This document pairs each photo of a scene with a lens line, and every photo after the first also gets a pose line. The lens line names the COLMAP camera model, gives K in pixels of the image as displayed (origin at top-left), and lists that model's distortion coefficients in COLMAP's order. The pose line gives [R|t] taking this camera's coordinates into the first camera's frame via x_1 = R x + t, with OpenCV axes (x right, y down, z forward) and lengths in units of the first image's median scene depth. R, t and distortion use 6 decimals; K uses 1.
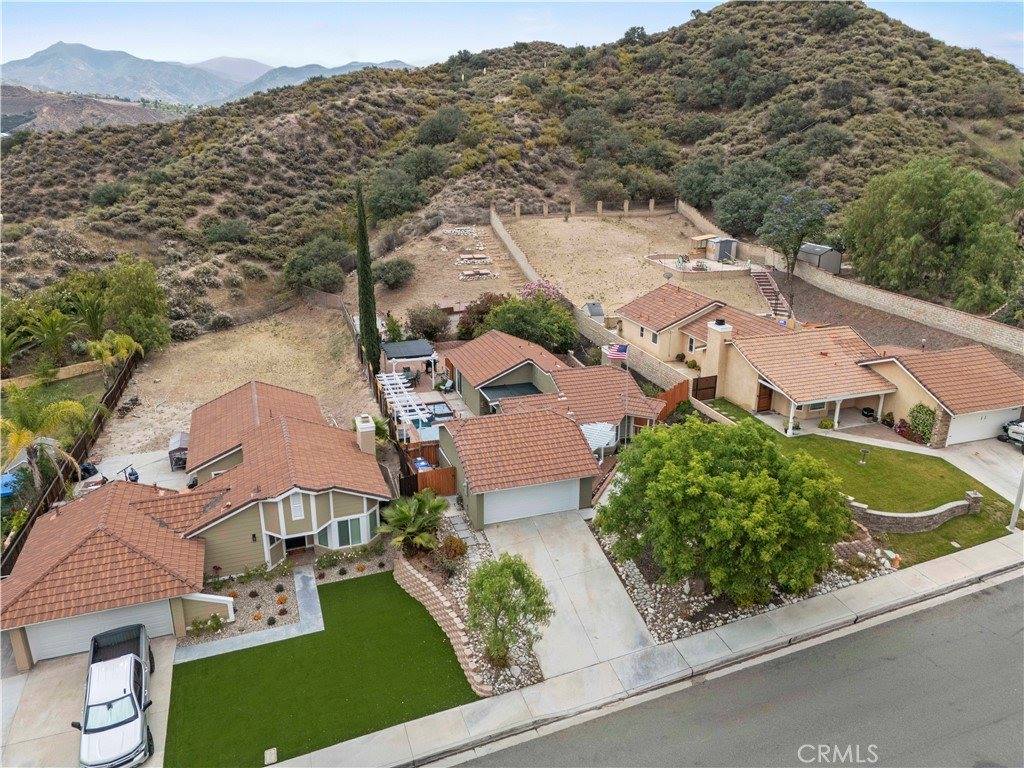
lens RADIAL K [[718.4, 0, 510.5], [0, 718.4, 384.4], [0, 0, 1]] dist [0.044152, 0.003146]
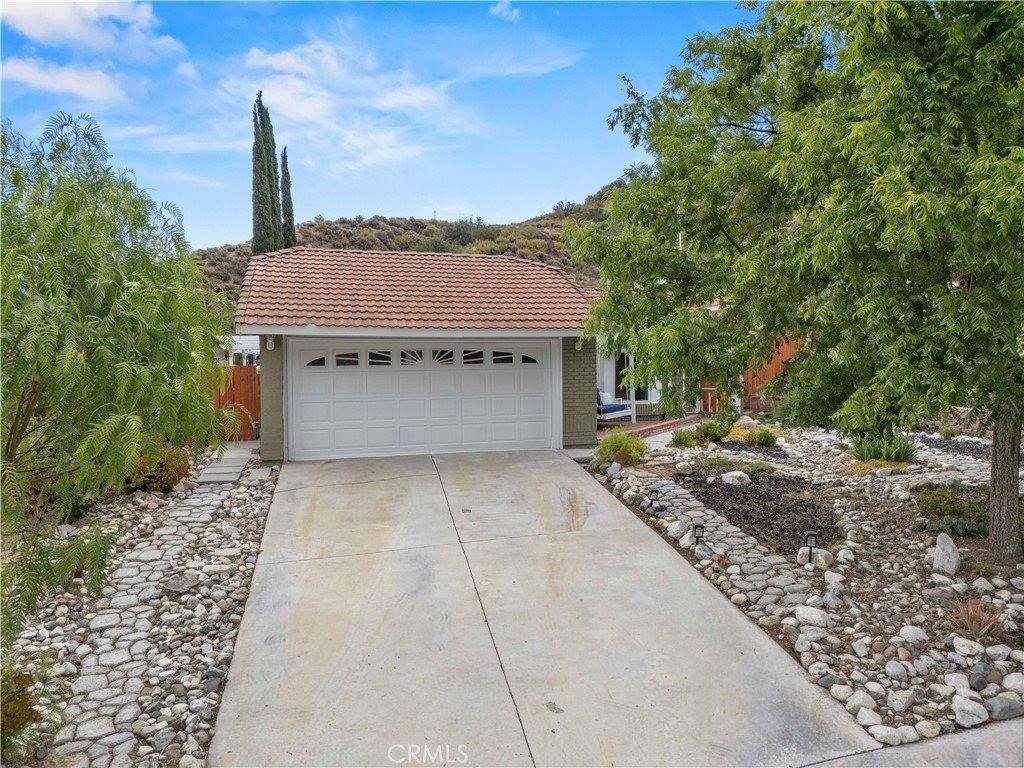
lens RADIAL K [[718.4, 0, 514.4], [0, 718.4, 381.8], [0, 0, 1]] dist [0.044152, 0.003146]
pose [[0.996764, -0.015078, -0.078952, 0.117524], [-0.011597, 0.944992, -0.326887, 0.313596], [0.079538, 0.326745, 0.941760, 0.737265]]
